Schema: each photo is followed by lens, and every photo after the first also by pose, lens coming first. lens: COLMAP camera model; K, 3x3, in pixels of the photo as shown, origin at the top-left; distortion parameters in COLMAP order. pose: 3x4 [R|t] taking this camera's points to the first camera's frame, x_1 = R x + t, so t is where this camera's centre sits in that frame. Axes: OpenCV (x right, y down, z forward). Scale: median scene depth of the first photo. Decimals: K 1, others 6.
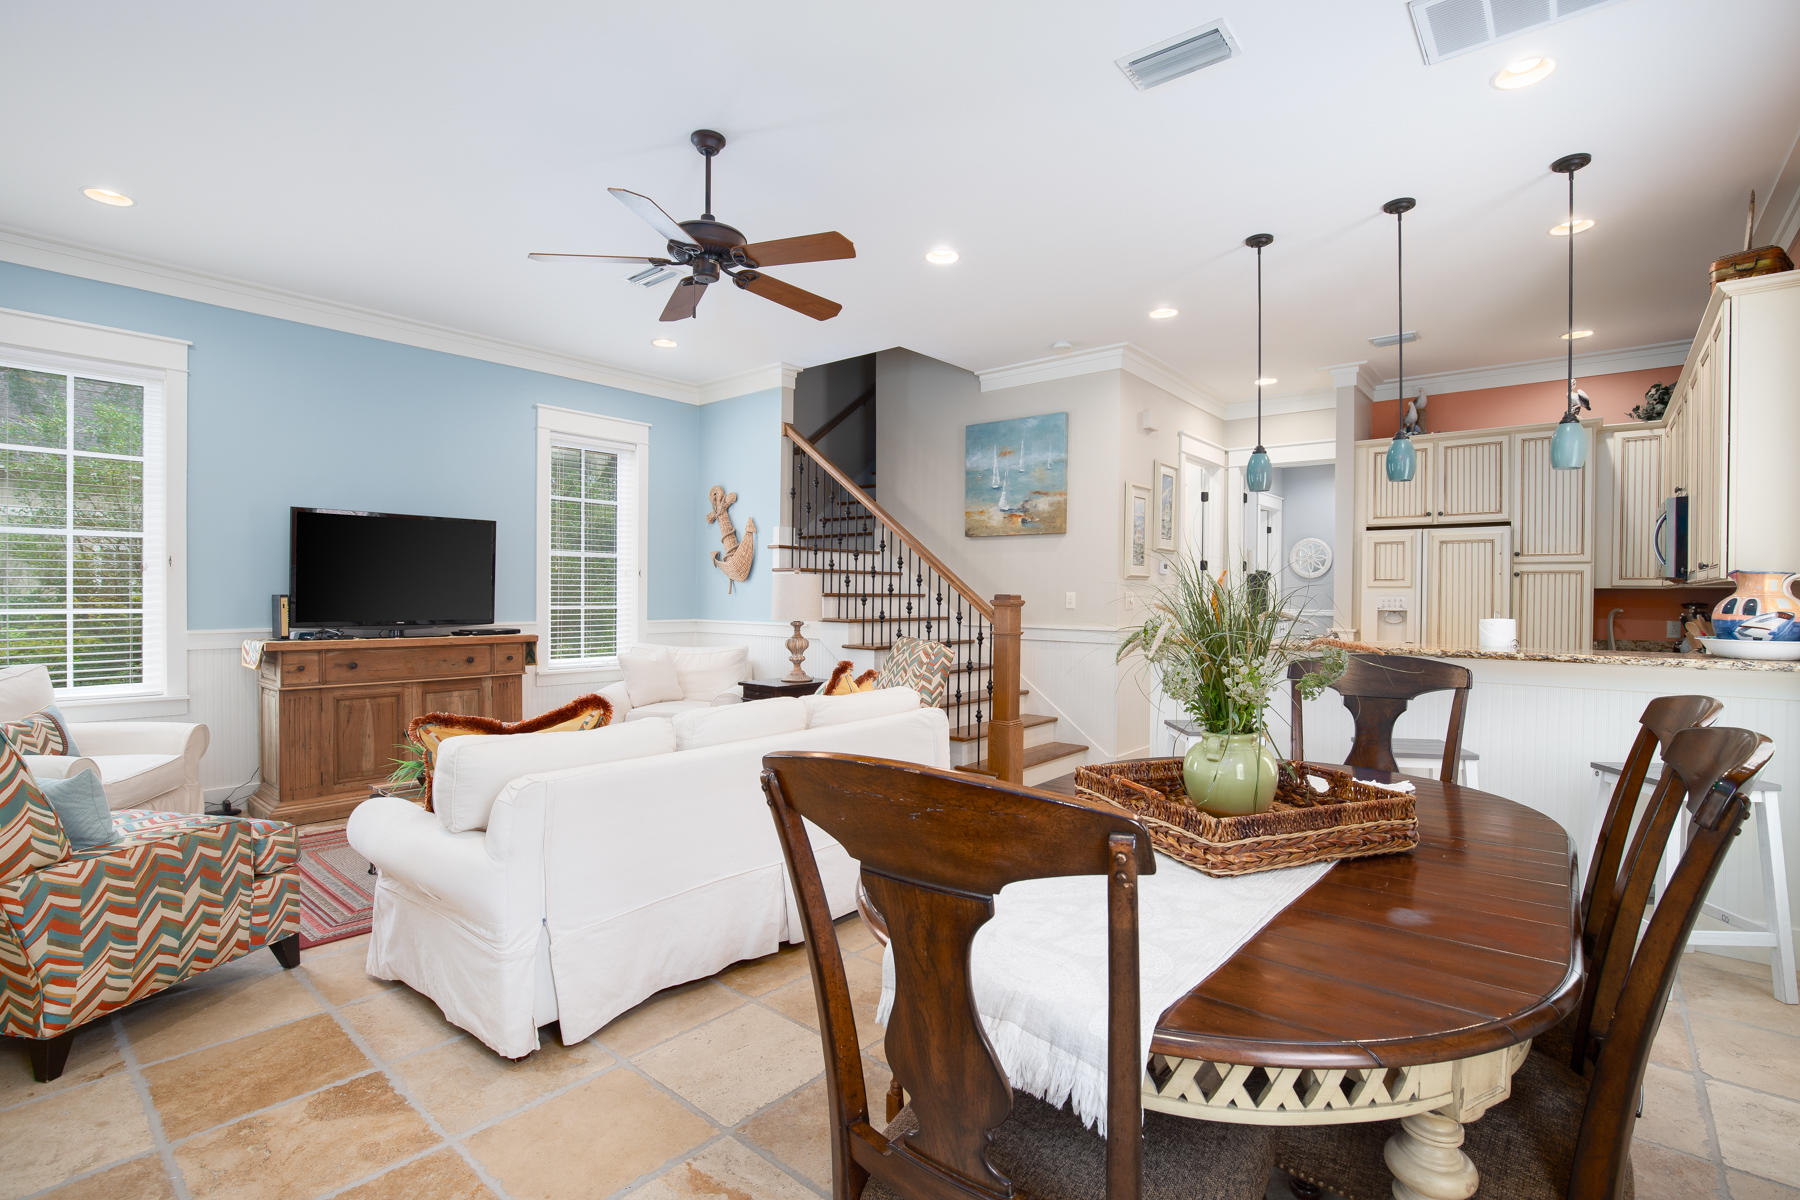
lens RADIAL K [[823.9, 0, 885.6], [0, 823.9, 600.8], [0, 0, 1]] dist [-0.028058, 0.005603]
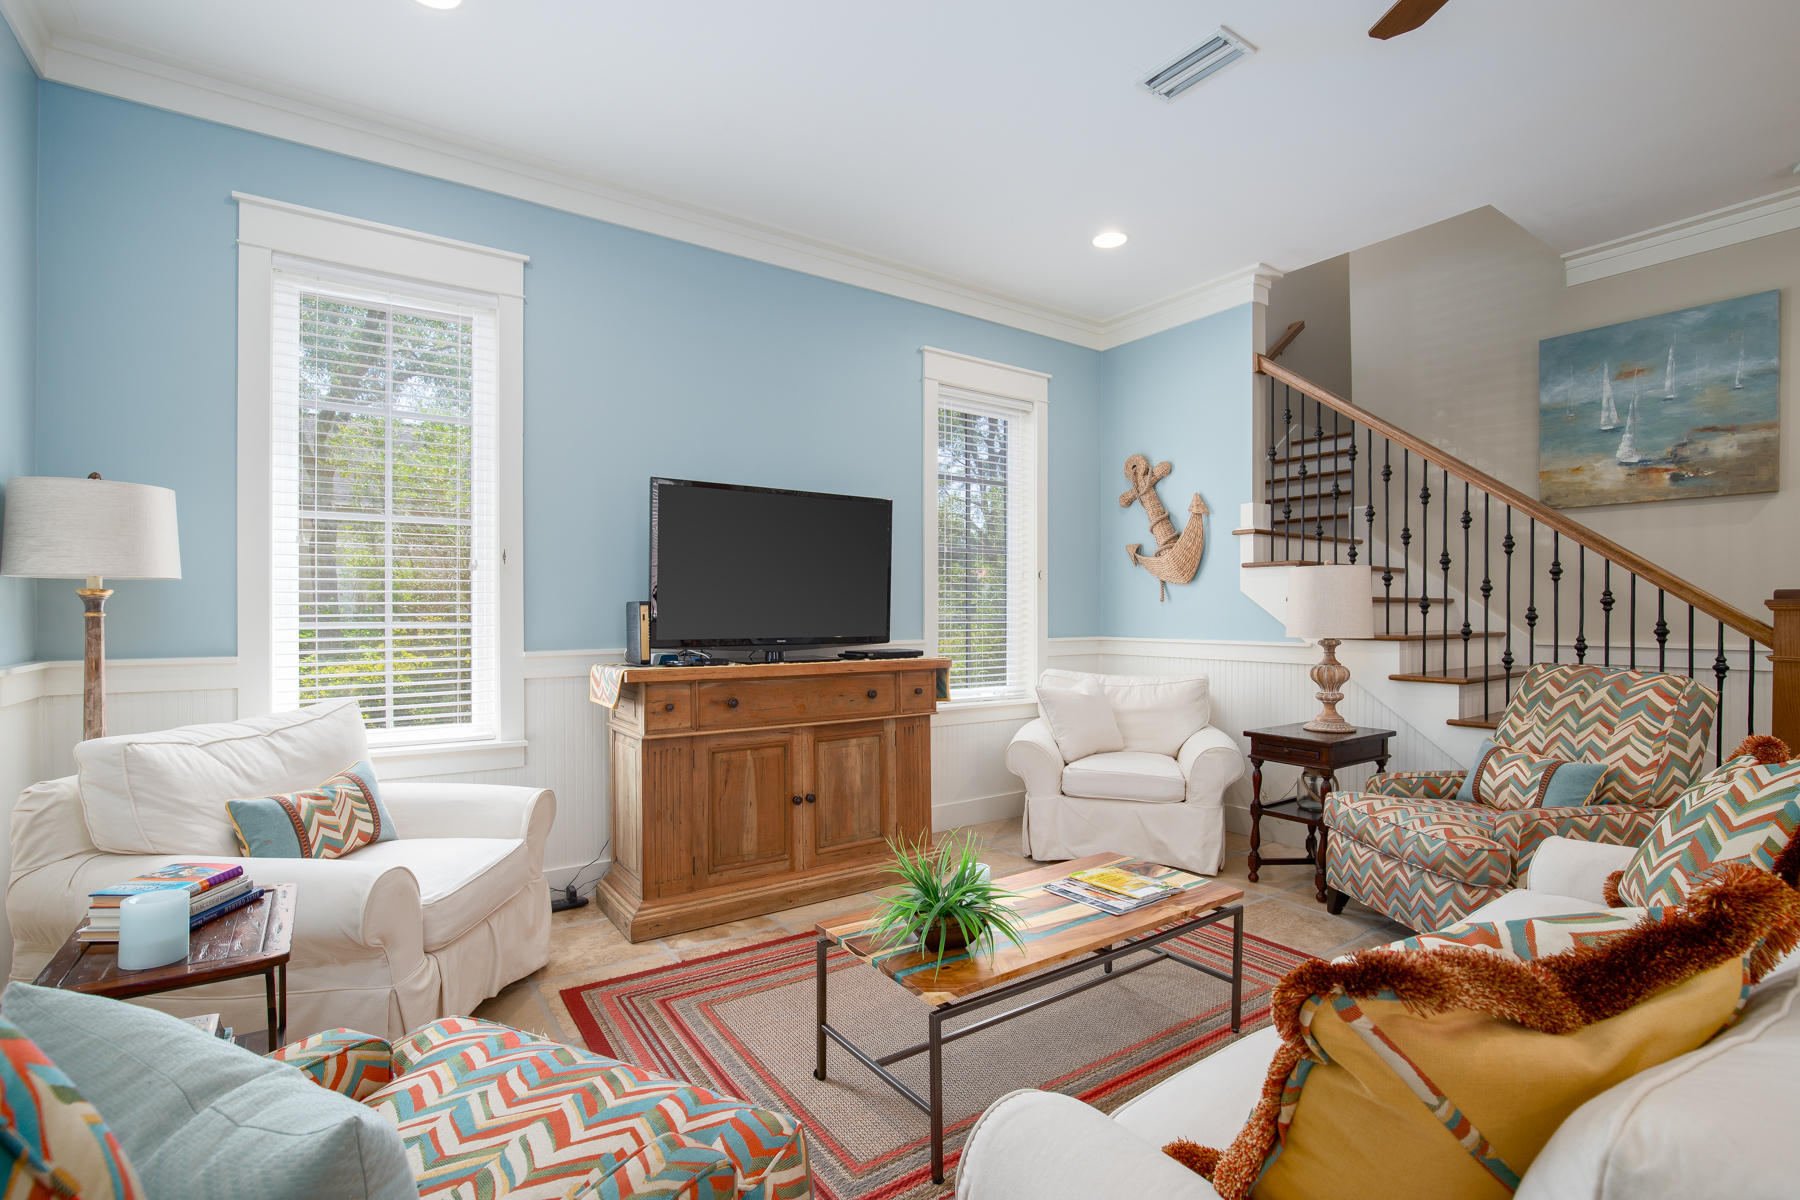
lens RADIAL K [[823.9, 0, 901.6], [0, 823.9, 616.5], [0, 0, 1]] dist [-0.028058, 0.005603]
pose [[0.967770, -0.007578, -0.251722, -0.295206], [0.006311, 0.999963, -0.005839, 0.009713], [0.251757, 0.004062, 0.967782, 0.314697]]
